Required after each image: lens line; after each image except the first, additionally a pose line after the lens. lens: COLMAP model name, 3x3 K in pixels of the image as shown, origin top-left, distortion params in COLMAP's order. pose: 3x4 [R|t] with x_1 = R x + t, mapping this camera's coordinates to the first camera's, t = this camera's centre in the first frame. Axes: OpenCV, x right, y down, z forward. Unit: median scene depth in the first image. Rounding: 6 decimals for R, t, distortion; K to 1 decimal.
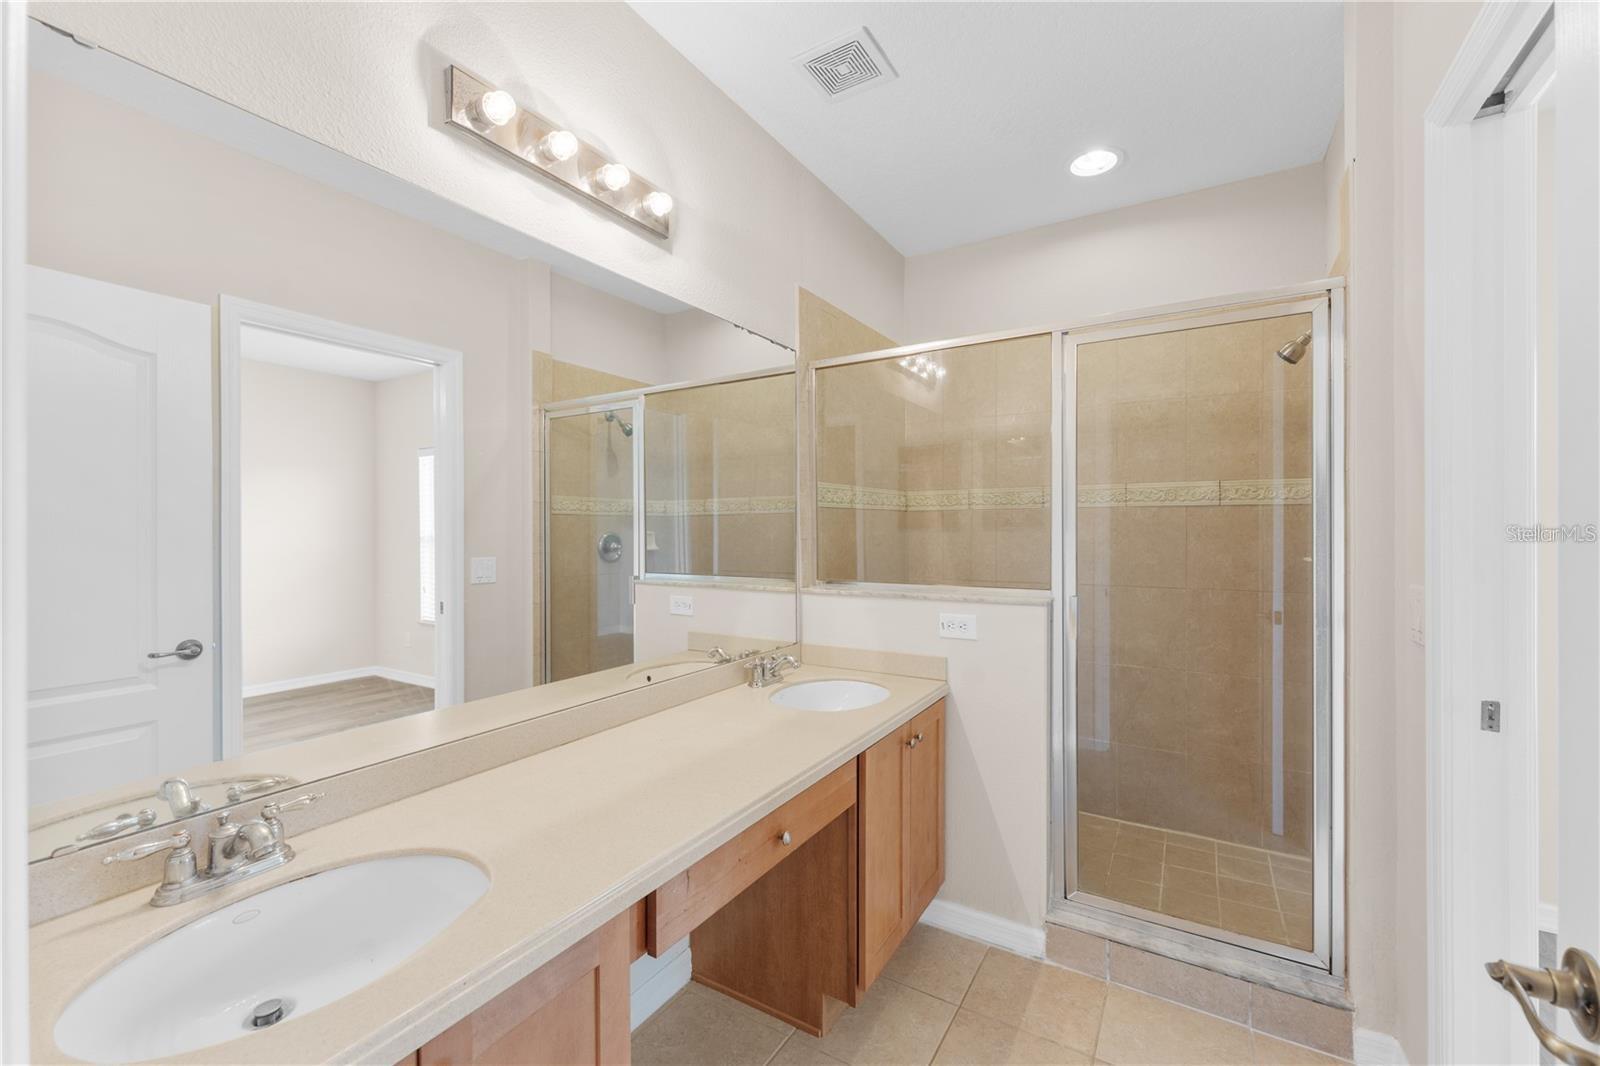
lens RADIAL K [[661.5, 0, 810.3], [0, 661.5, 537.5], [0, 0, 1]] dist [-0.000779, 0.000396]
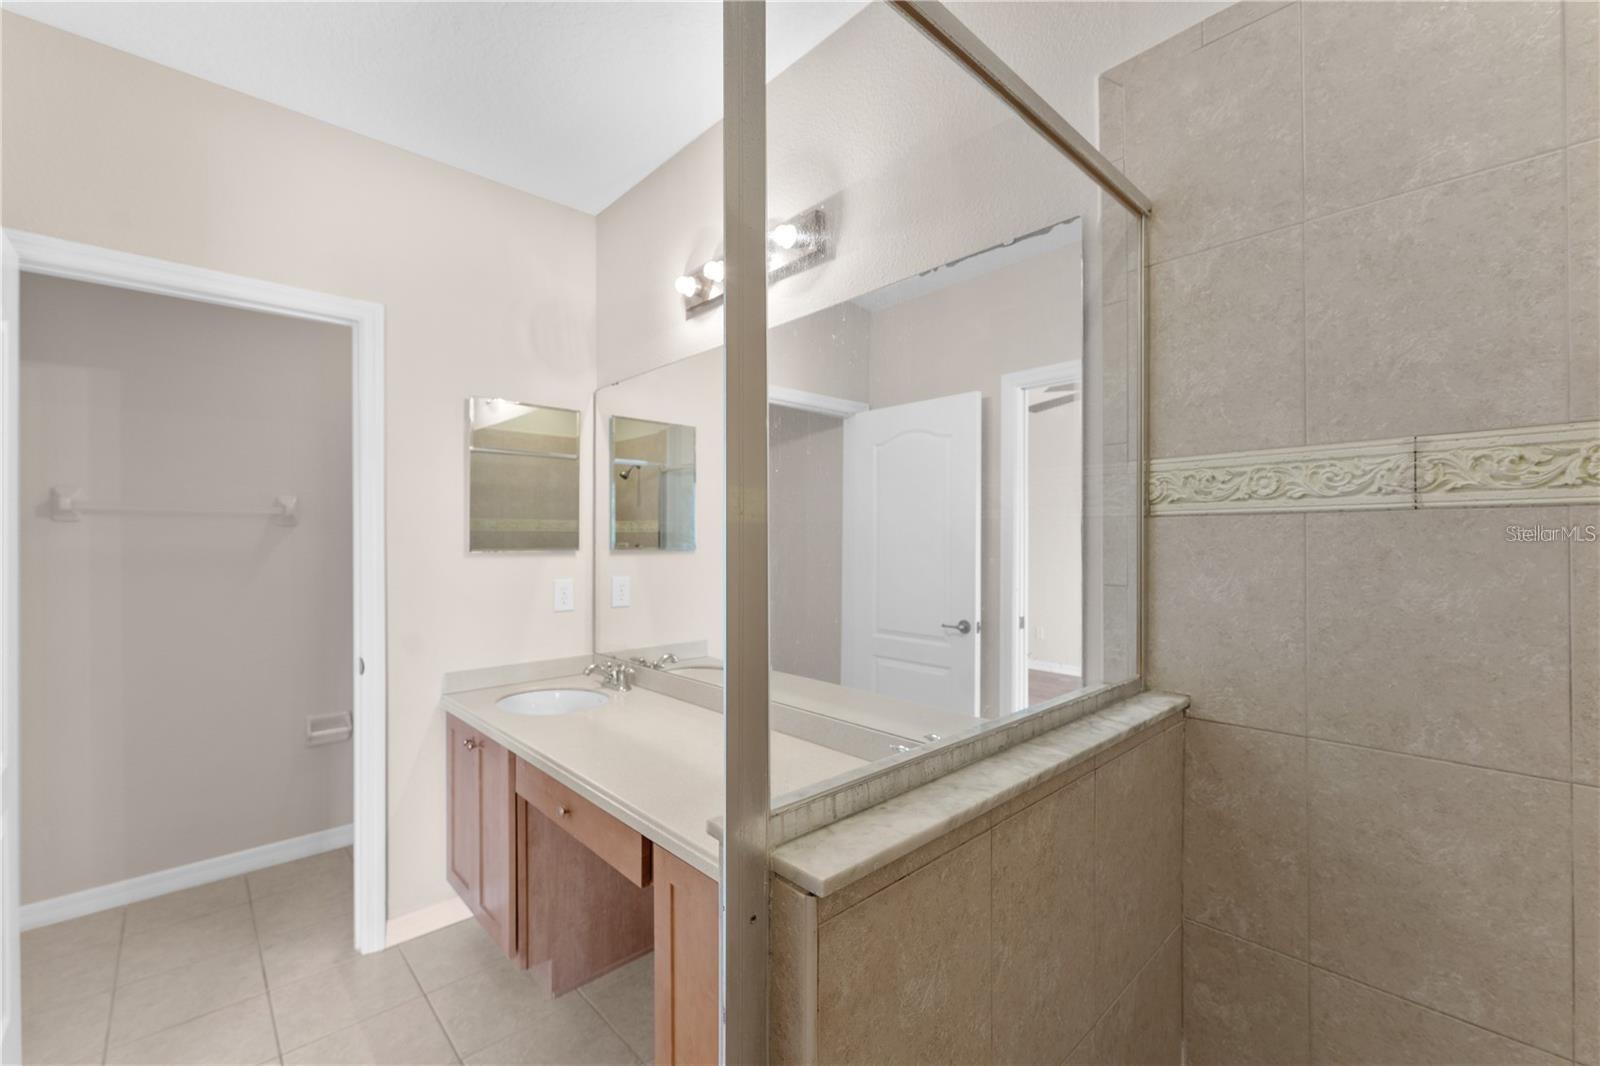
lens RADIAL K [[661.5, 0, 784.3], [0, 661.5, 539.8], [0, 0, 1]] dist [-0.000779, 0.000396]
pose [[-0.293975, 0.006620, -0.955790, 0.632812], [-0.008339, 0.999920, 0.009490, -0.039386], [0.955777, 0.010760, -0.293897, 1.097487]]
